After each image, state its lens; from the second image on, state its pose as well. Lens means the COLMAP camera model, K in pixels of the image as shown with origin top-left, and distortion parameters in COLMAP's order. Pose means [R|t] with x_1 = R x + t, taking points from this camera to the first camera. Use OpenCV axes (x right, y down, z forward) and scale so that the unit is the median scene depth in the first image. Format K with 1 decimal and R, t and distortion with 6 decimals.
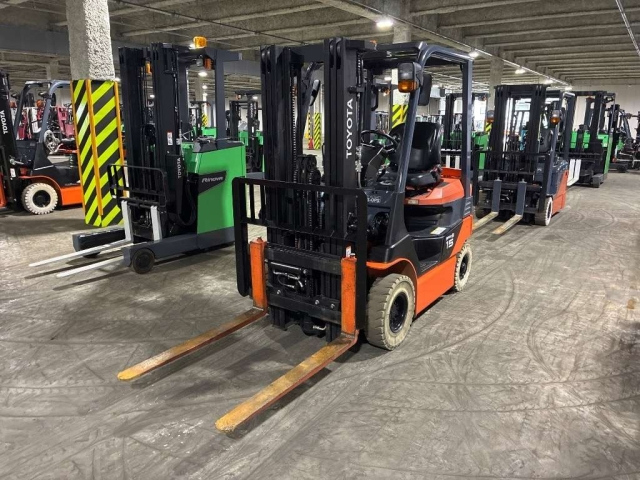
lens RADIAL K [[482.0, 0, 322.7], [0, 482.0, 240.4], [0, 0, 1]] dist [0.048326, -0.071323]
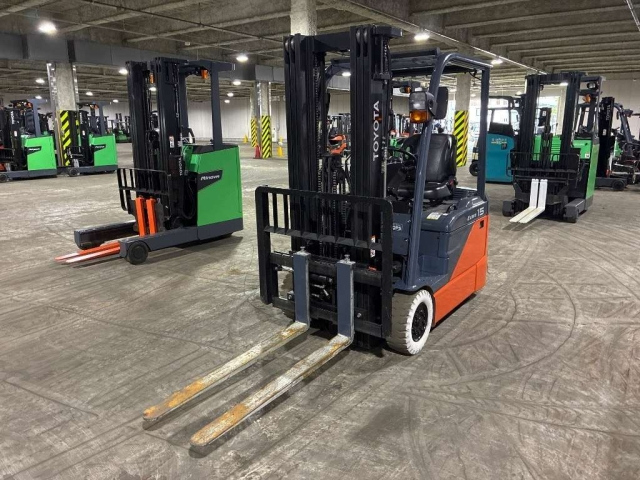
lens RADIAL K [[482.0, 0, 322.0], [0, 482.0, 236.3], [0, 0, 1]] dist [0.048326, -0.071323]
pose [[0.999770, -0.009205, -0.019366, 0.373412], [0.008912, 0.999846, -0.015116, -0.127971], [0.019502, 0.014939, 0.999698, 0.534464]]
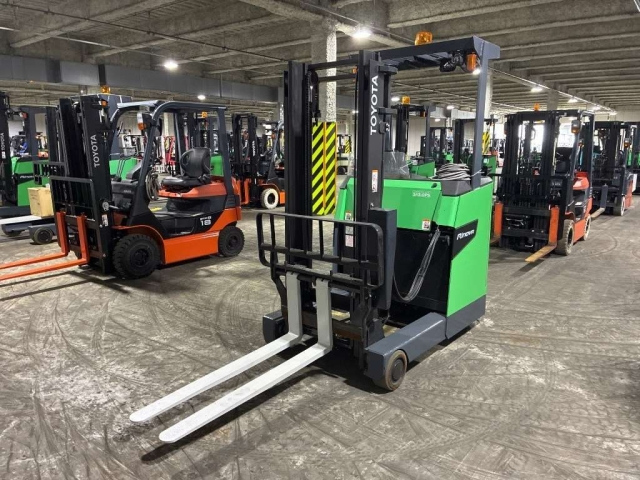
lens RADIAL K [[482.0, 0, 317.8], [0, 482.0, 242.5], [0, 0, 1]] dist [0.048326, -0.071323]
pose [[0.997683, 0.006548, -0.067719, -0.337959], [-0.009443, 0.999051, -0.042513, 0.116255], [0.067376, 0.043054, 0.996798, -0.495893]]
